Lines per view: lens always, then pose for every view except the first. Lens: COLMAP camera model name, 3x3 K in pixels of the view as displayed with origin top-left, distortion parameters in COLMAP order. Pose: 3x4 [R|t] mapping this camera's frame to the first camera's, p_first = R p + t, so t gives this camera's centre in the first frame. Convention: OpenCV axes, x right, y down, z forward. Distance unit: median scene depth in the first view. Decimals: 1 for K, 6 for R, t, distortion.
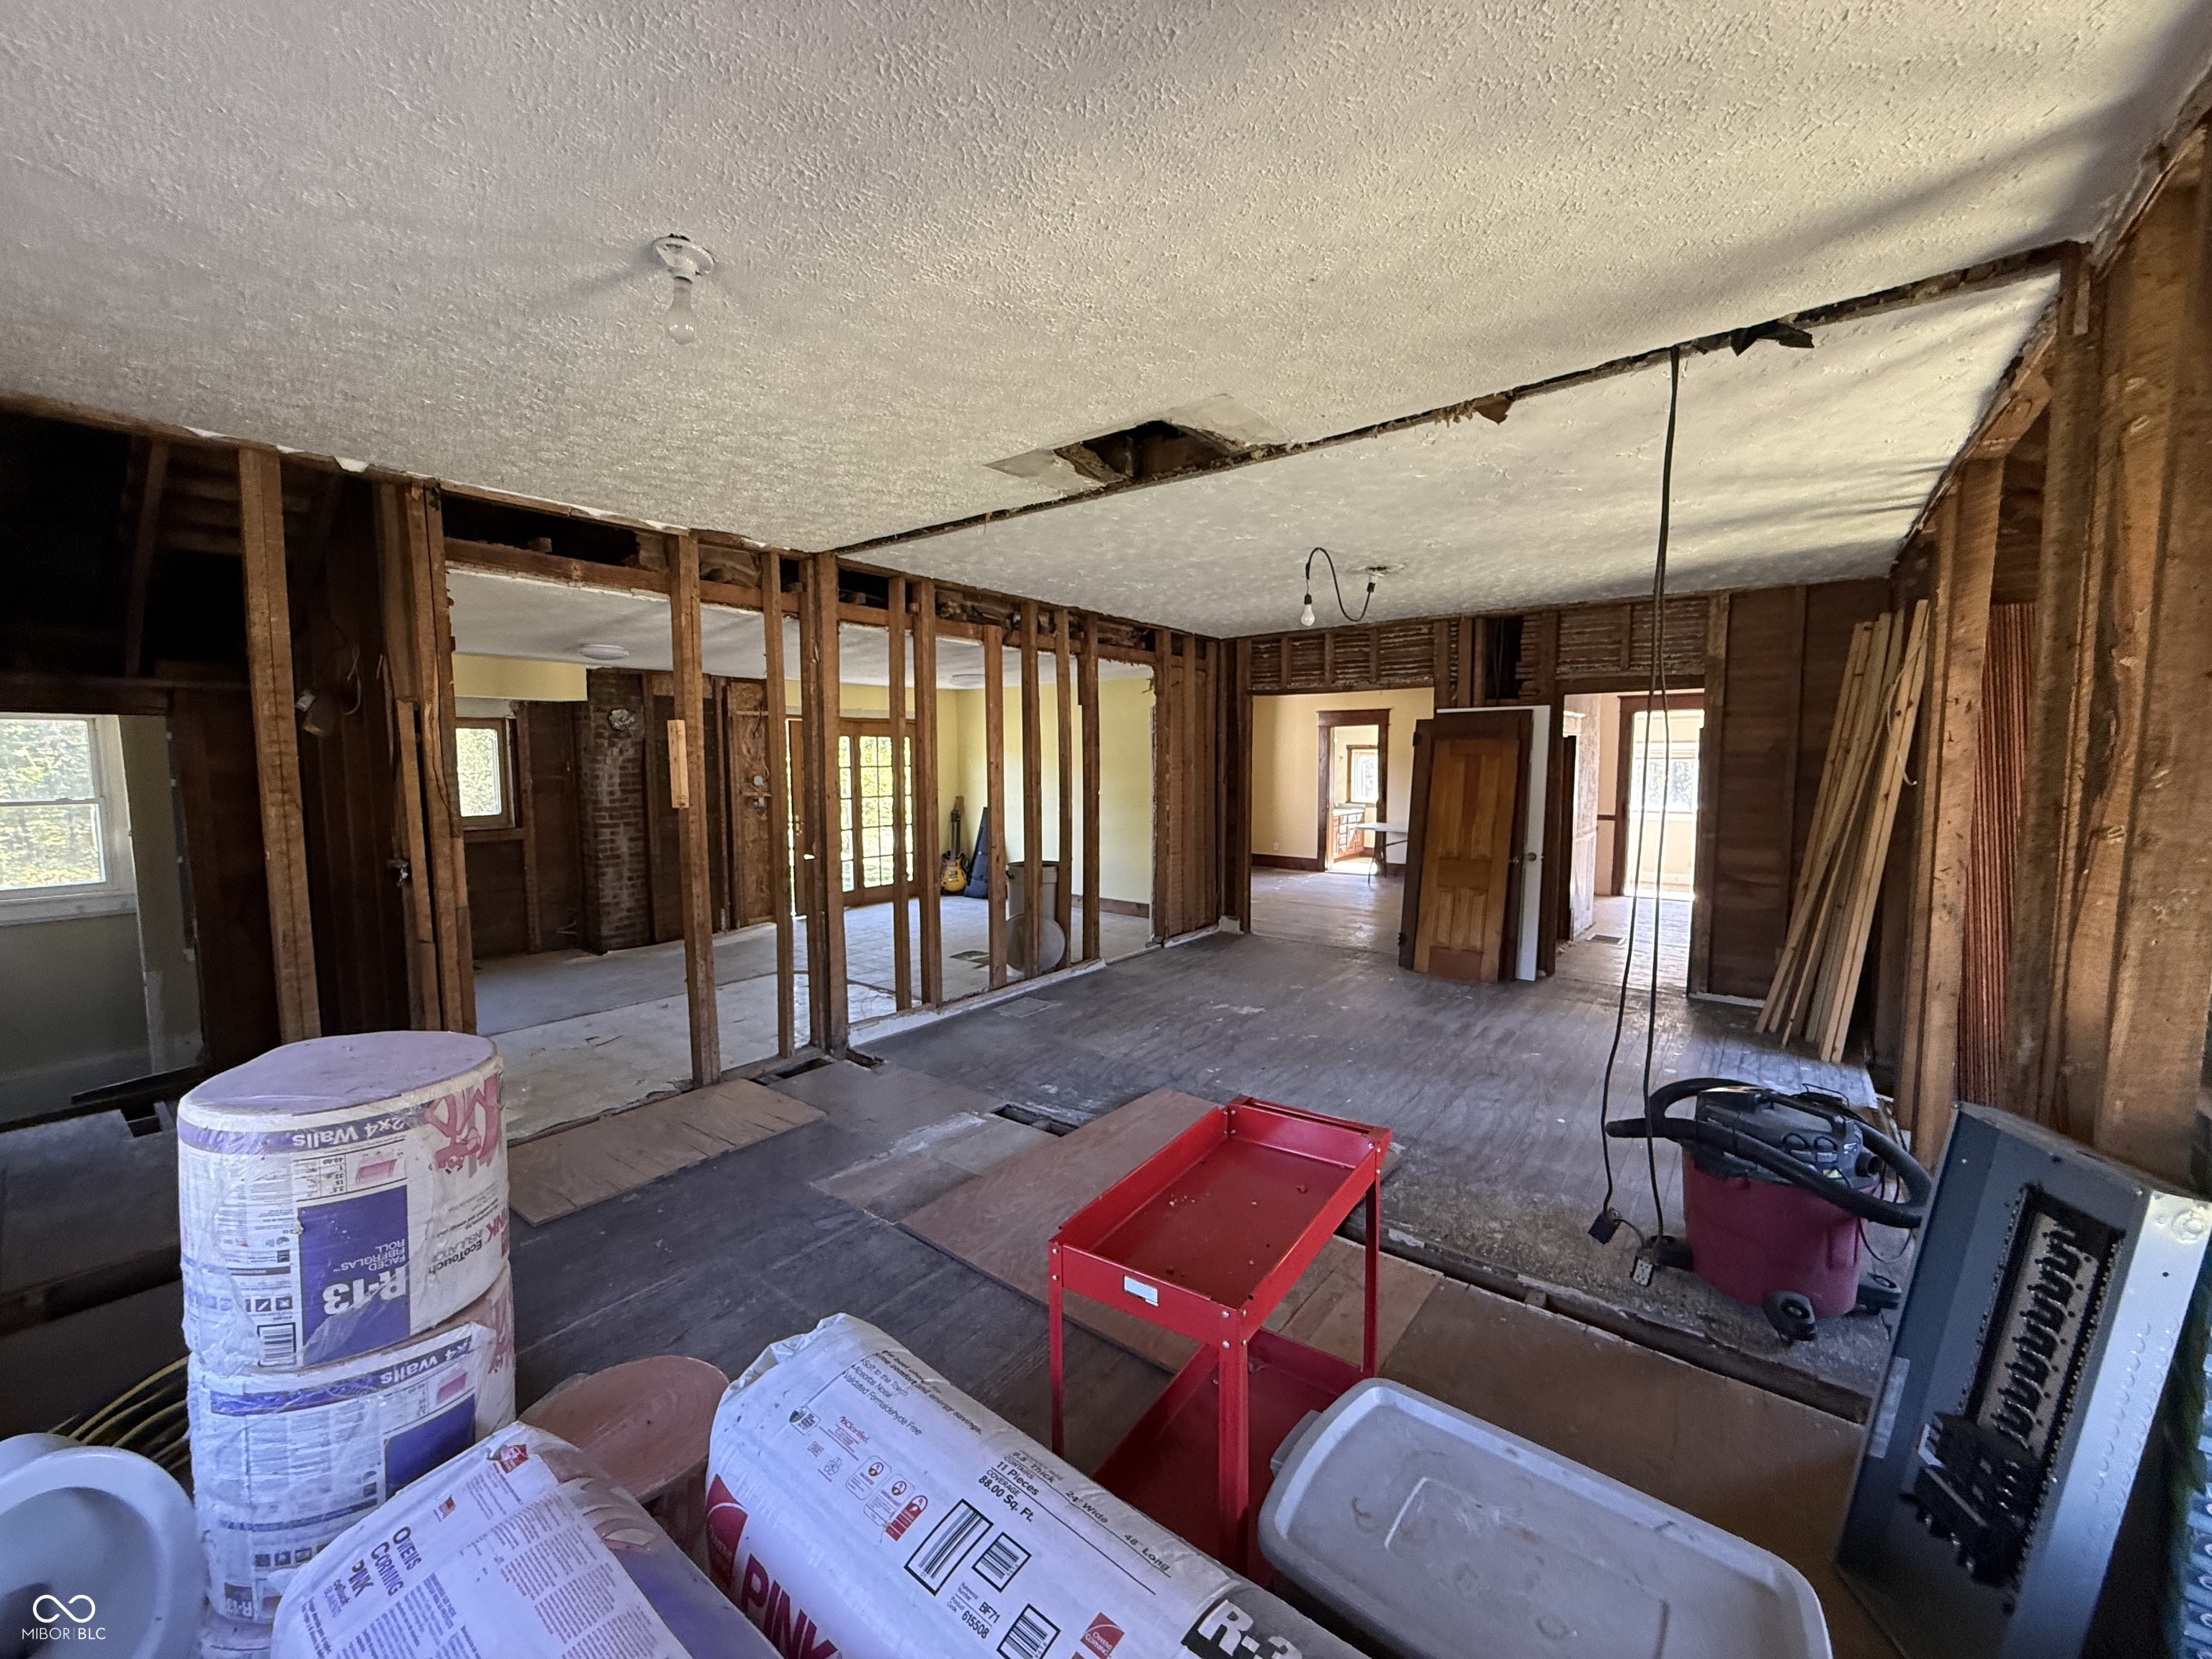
lens RADIAL K [[880.6, 0, 1098.9], [0, 880.6, 829.5], [0, 0, 1]] dist [-0.000091, 0.000677]
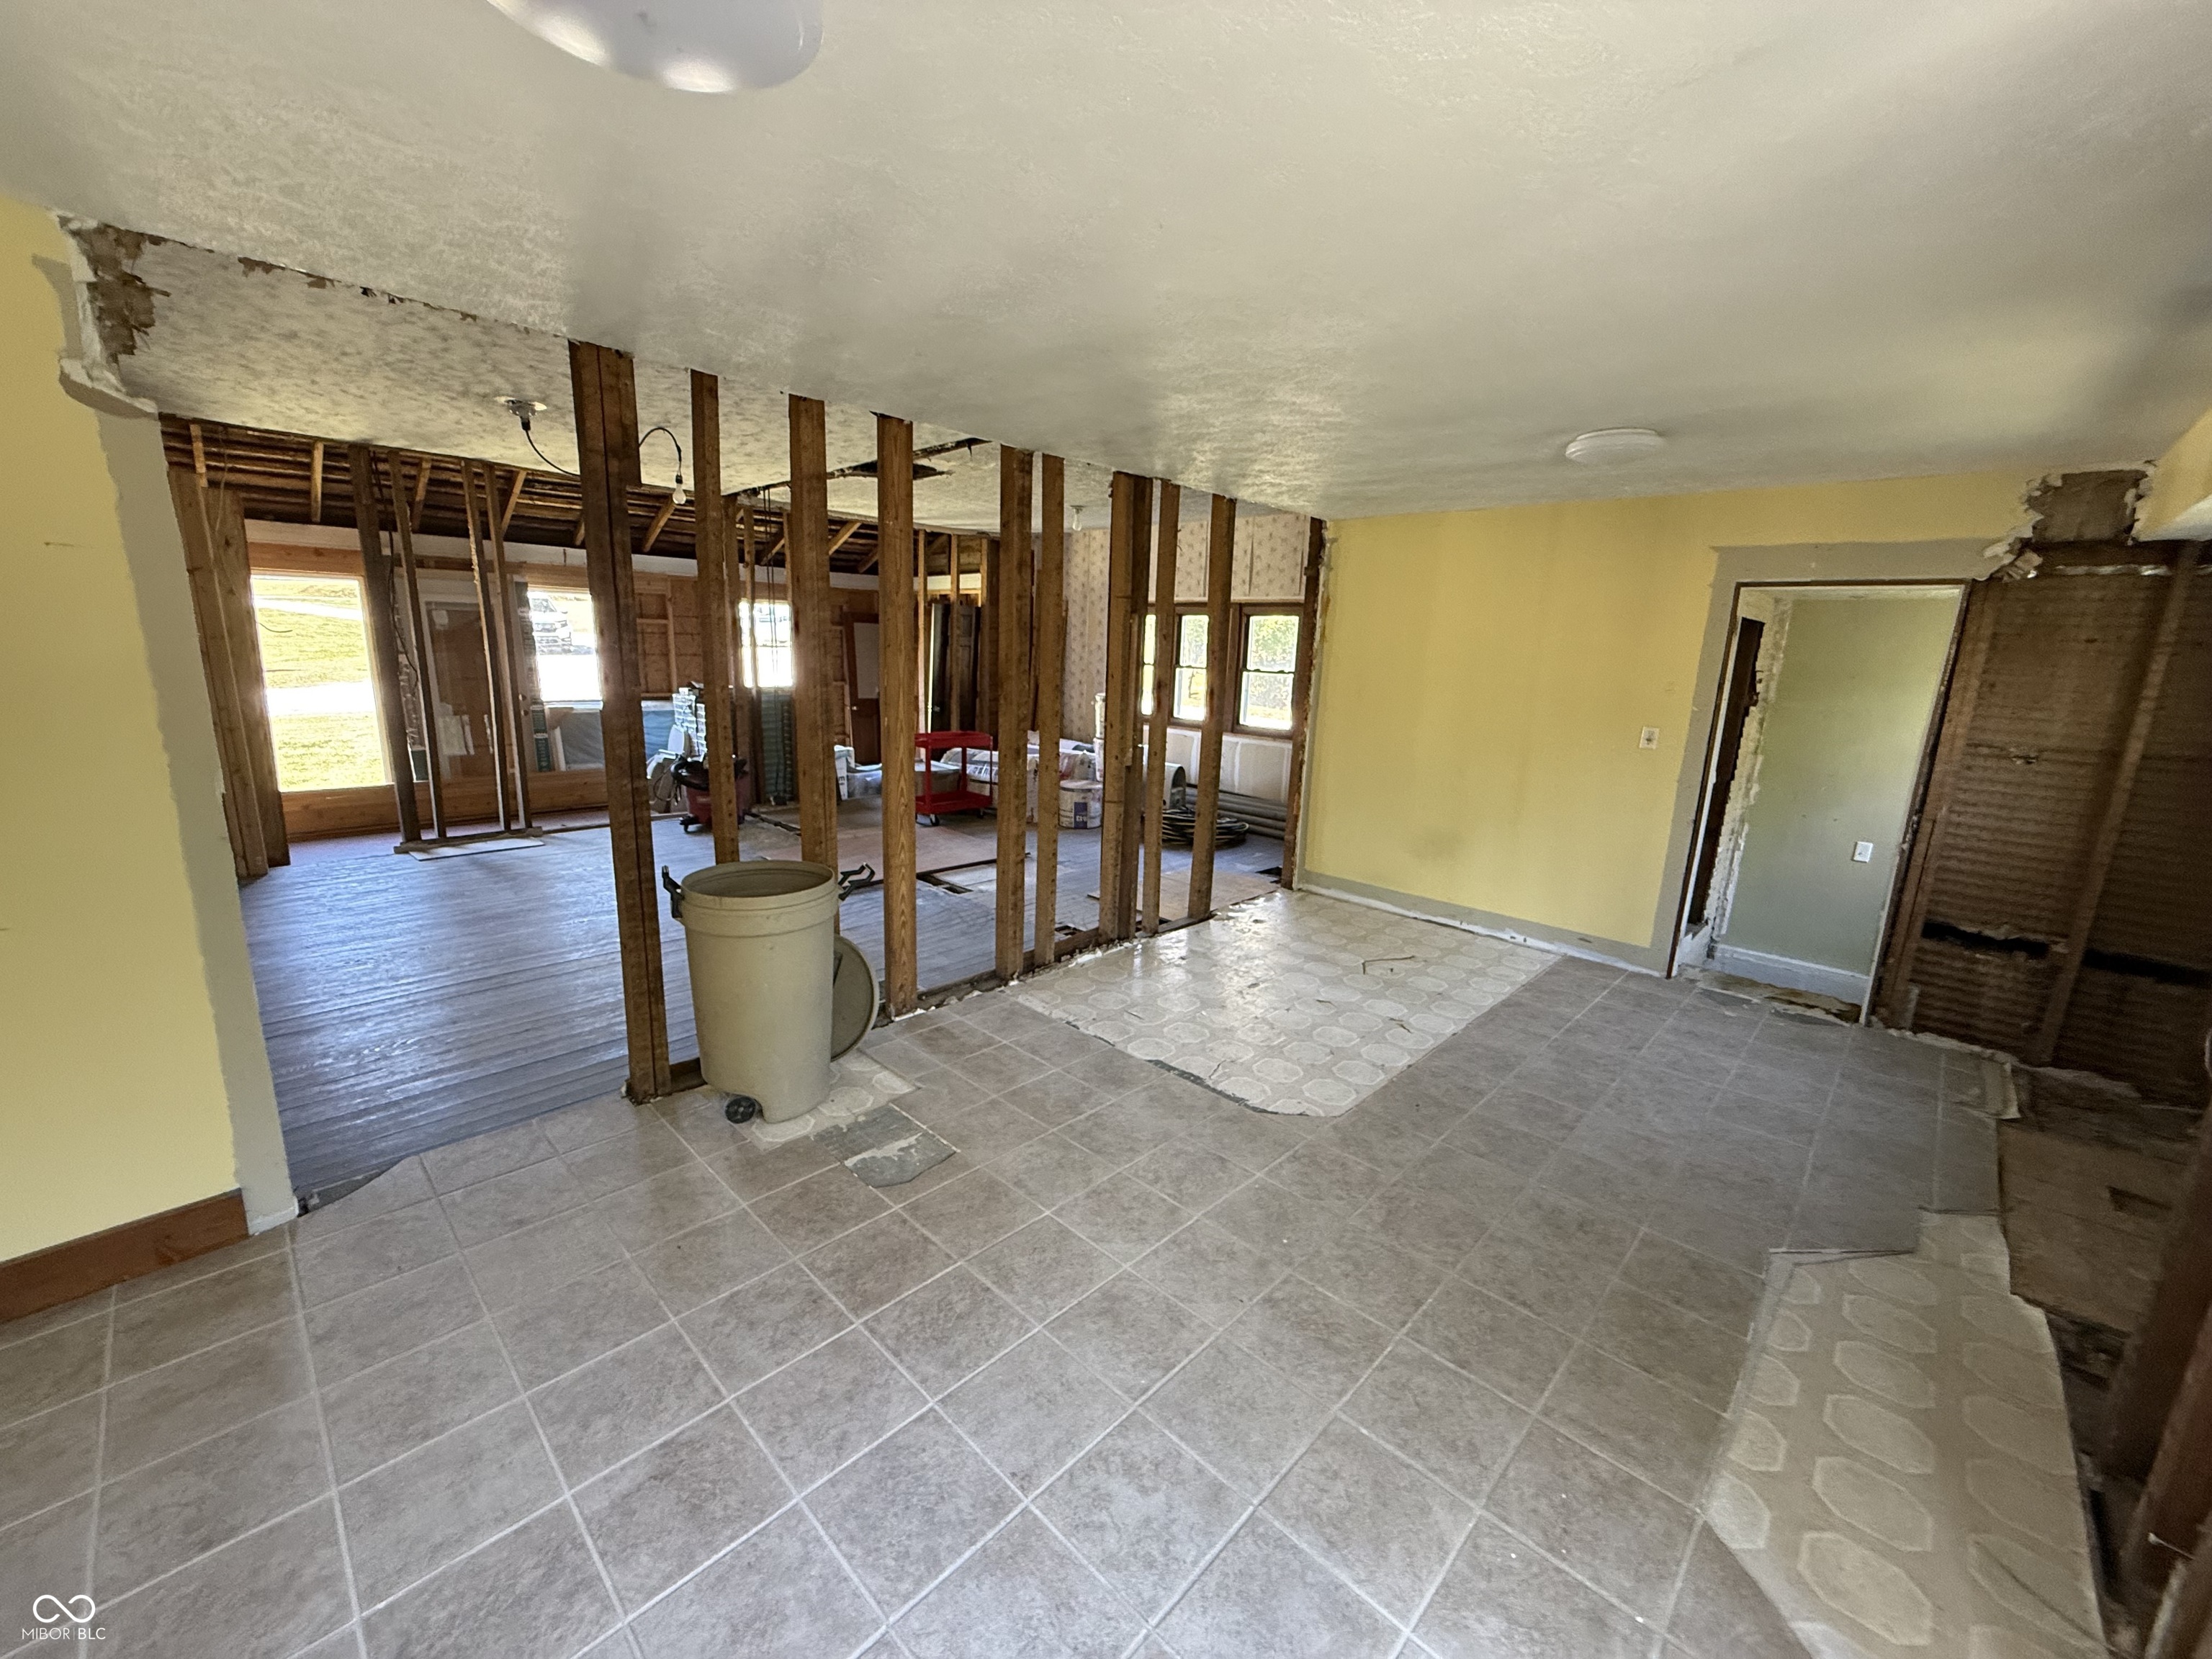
lens RADIAL K [[880.6, 0, 1098.9], [0, 880.6, 829.5], [0, 0, 1]] dist [-0.000091, 0.000677]
pose [[-0.994334, -0.049971, 0.093826, -0.320524], [-0.020730, 0.956830, 0.289906, -0.131494], [-0.104263, 0.286319, -0.952445, 1.626731]]
